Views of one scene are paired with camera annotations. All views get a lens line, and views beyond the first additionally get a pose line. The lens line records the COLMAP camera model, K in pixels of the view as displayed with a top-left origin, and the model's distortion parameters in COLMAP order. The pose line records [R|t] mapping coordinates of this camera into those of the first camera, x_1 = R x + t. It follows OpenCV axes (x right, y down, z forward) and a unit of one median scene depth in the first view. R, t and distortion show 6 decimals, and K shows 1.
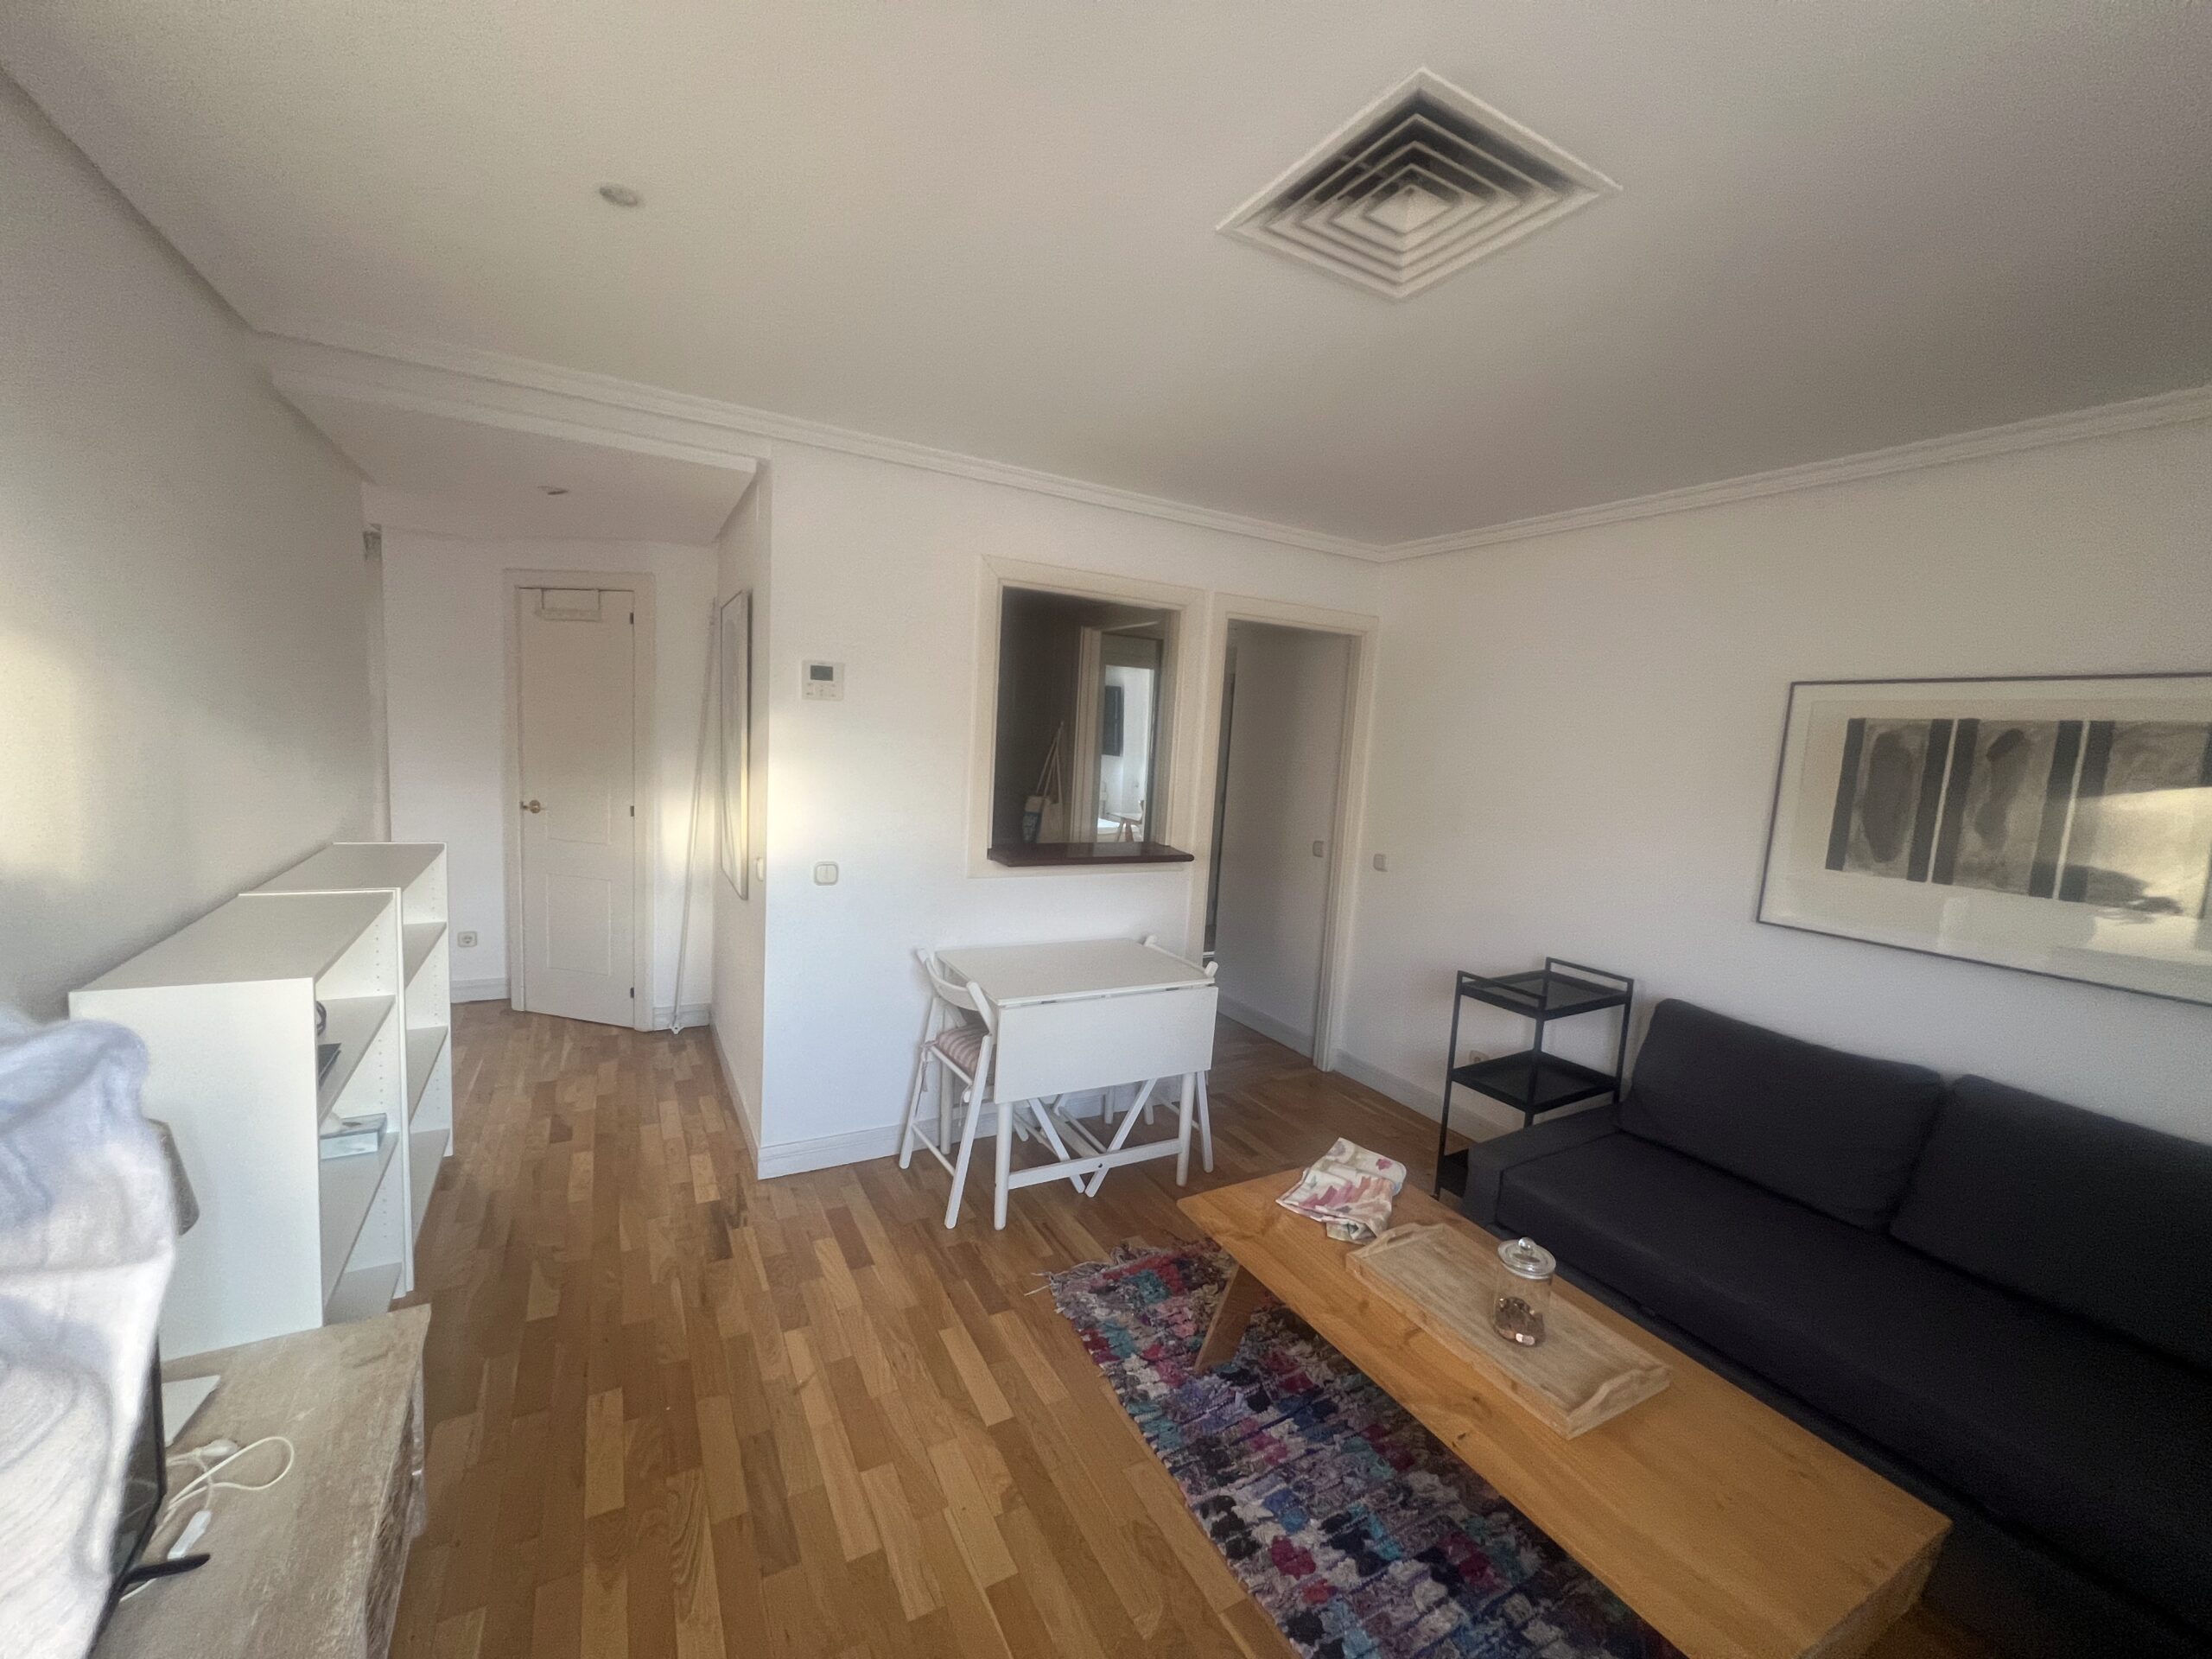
lens RADIAL K [[882.1, 0, 1107.4], [0, 882.1, 838.6], [0, 0, 1]] dist [-0.000881, 0.000263]
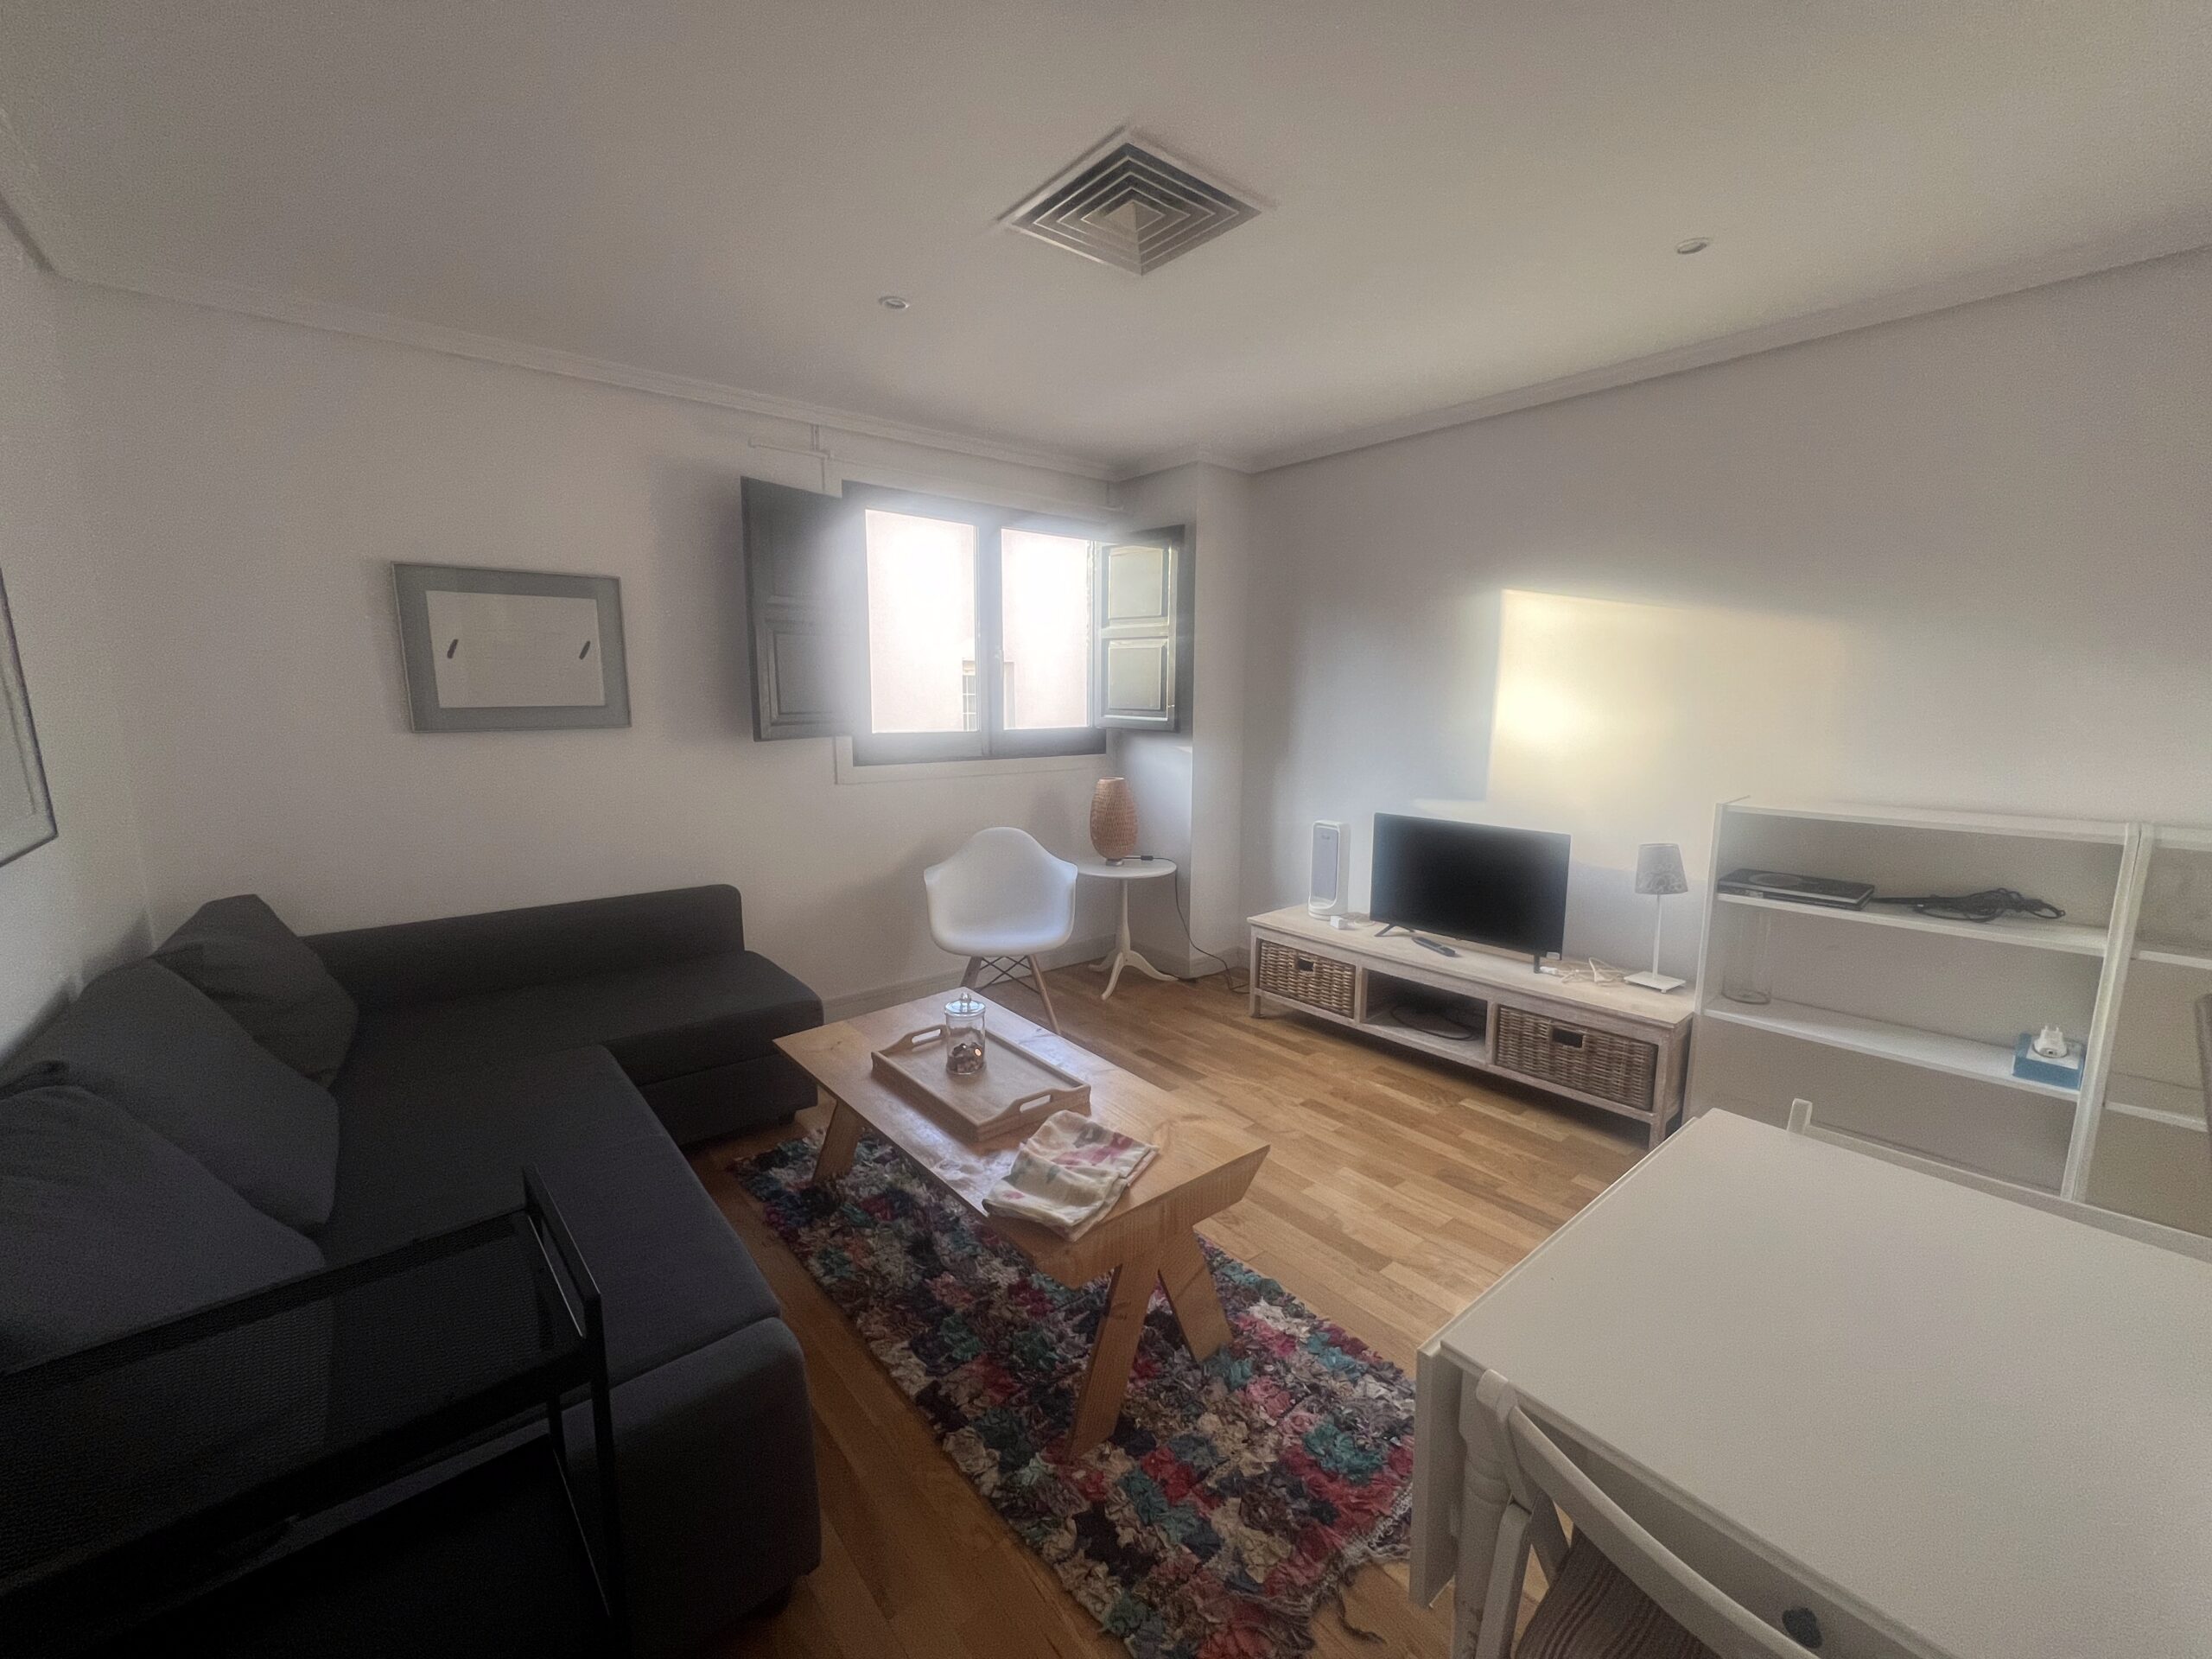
lens RADIAL K [[882.1, 0, 1105.6], [0, 882.1, 832.5], [0, 0, 1]] dist [-0.000881, 0.000263]
pose [[-0.982769, -0.024391, -0.183223, 0.352320], [-0.070377, 0.965970, 0.248895, -0.076241], [0.170917, 0.257501, -0.951042, 1.509509]]
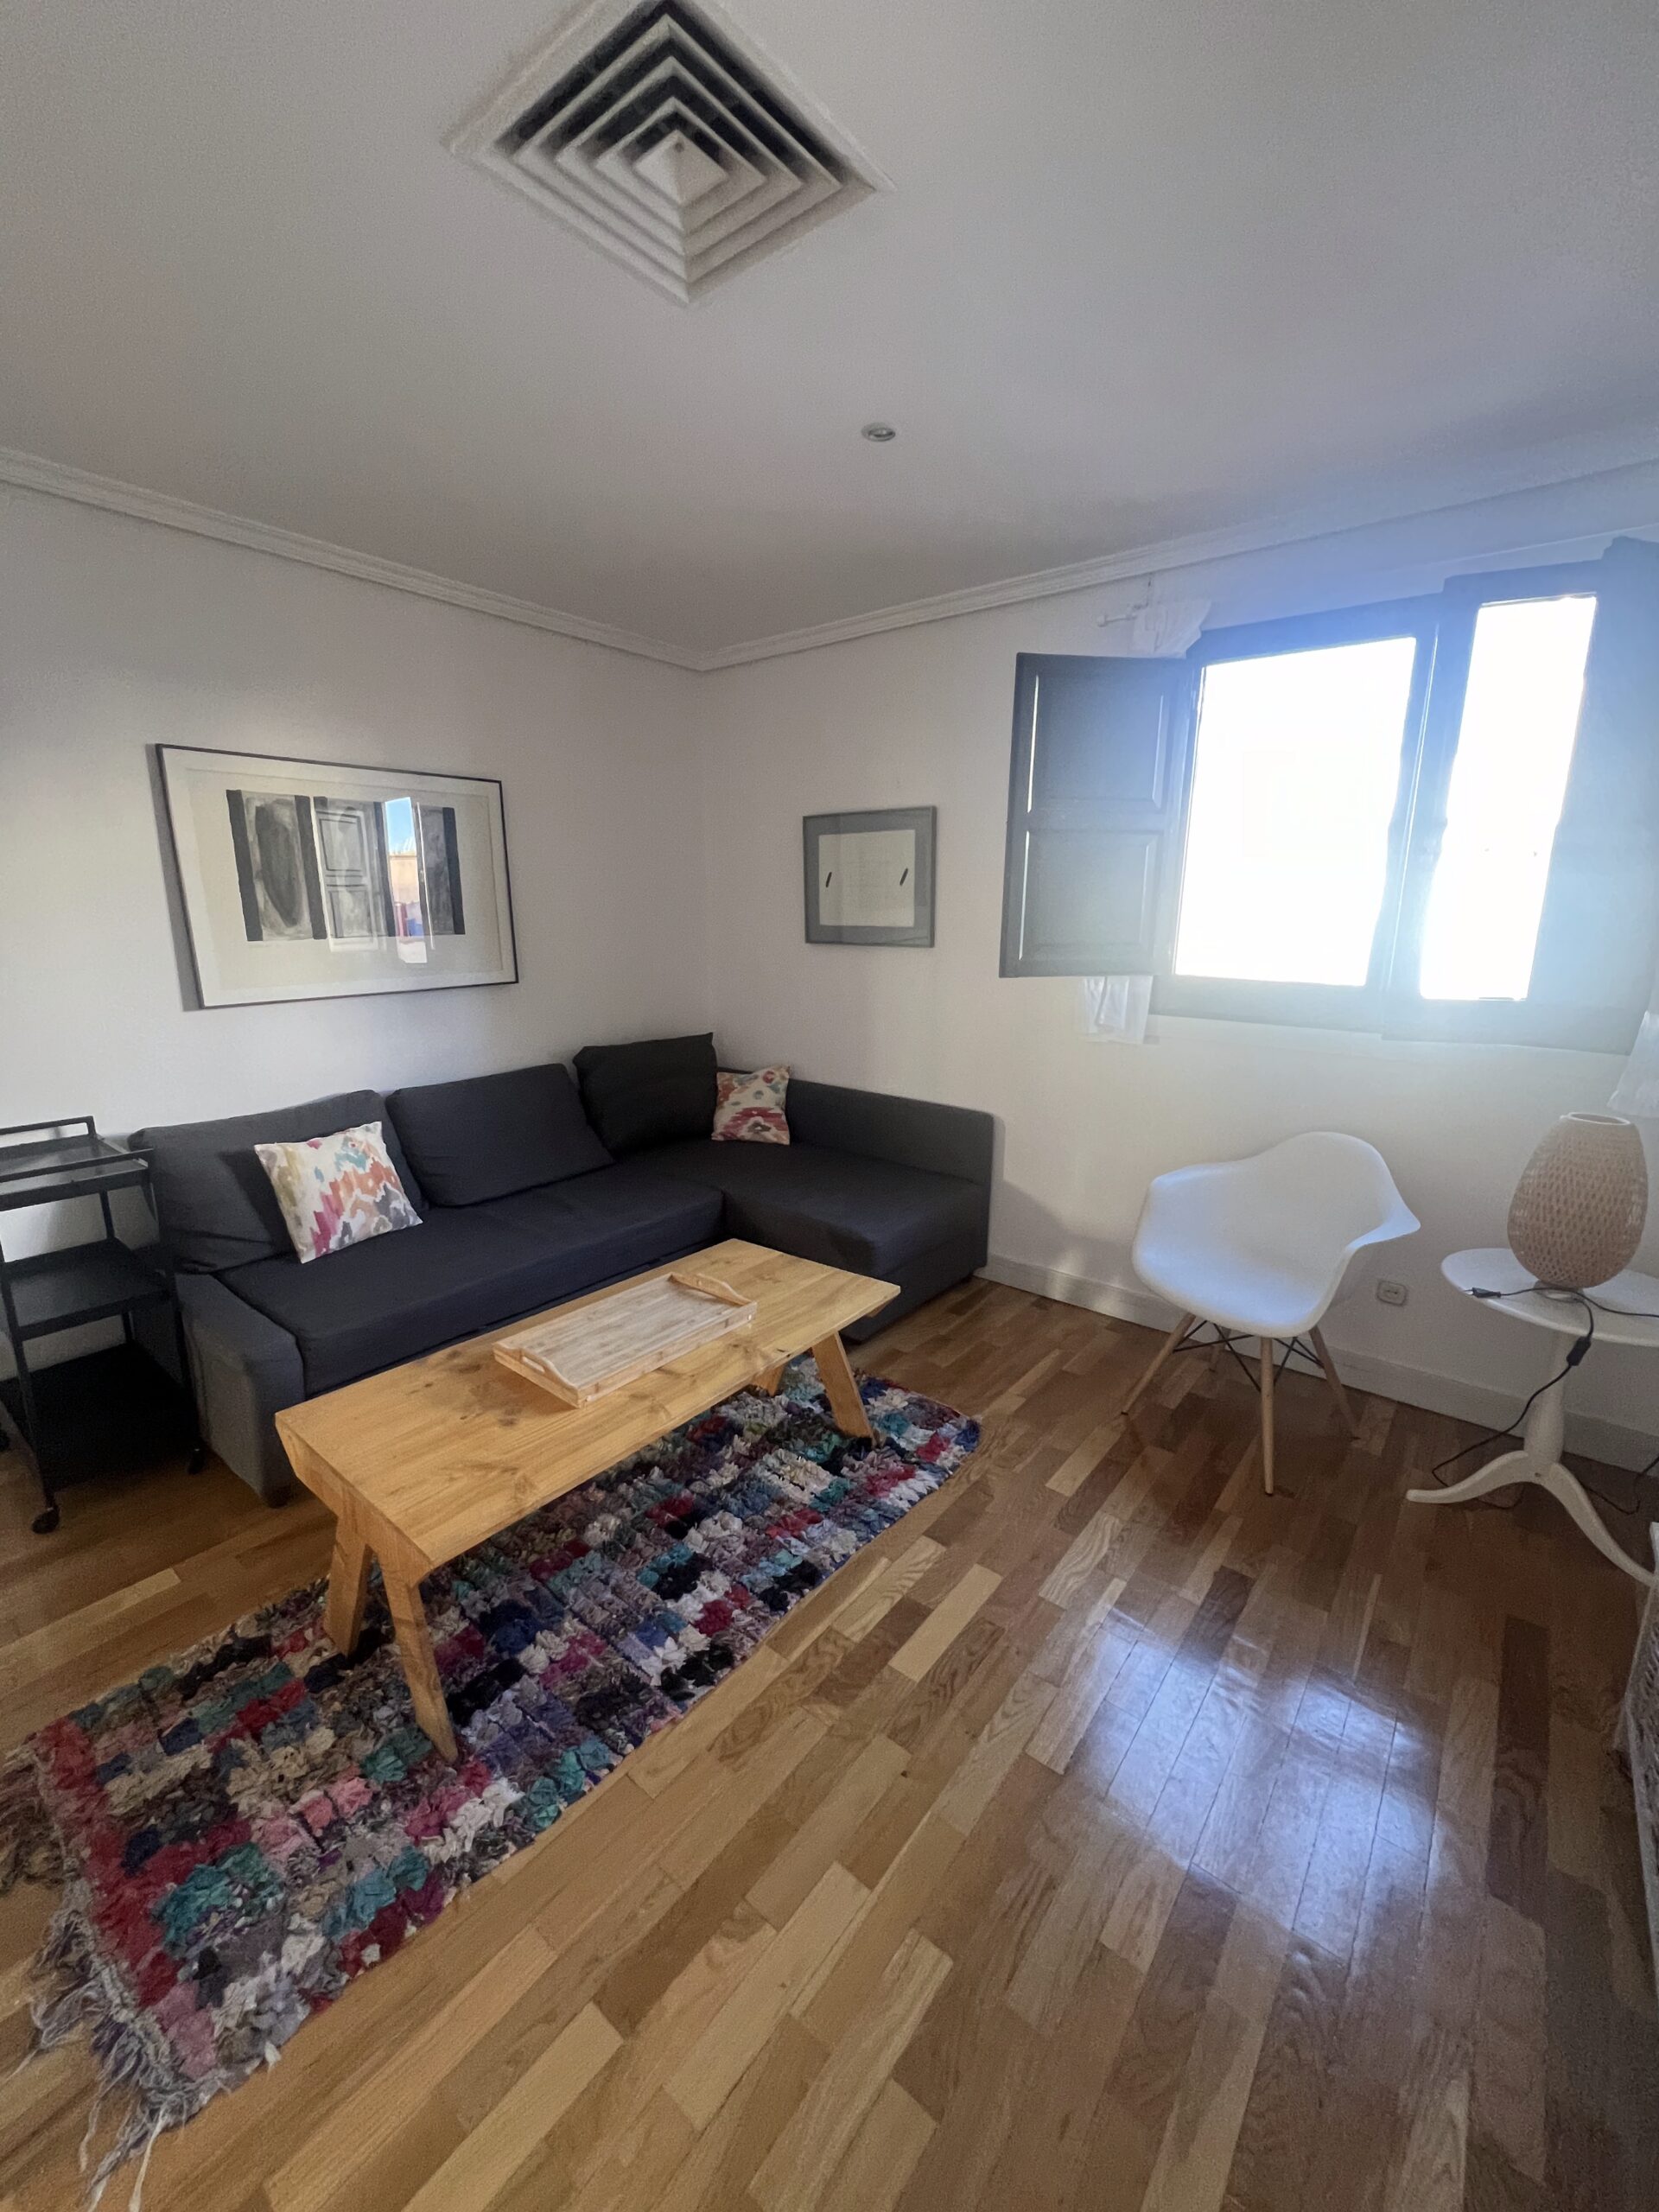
lens RADIAL K [[888.5, 0, 830.2], [0, 888.5, 1100.9], [0, 0, 1]] dist [-0.001782, 0.000120]
pose [[-0.380263, -0.257047, 0.888441, -0.441458], [0.065668, 0.950675, 0.303159, -0.060184], [-0.922544, 0.173622, -0.344627, 0.792362]]
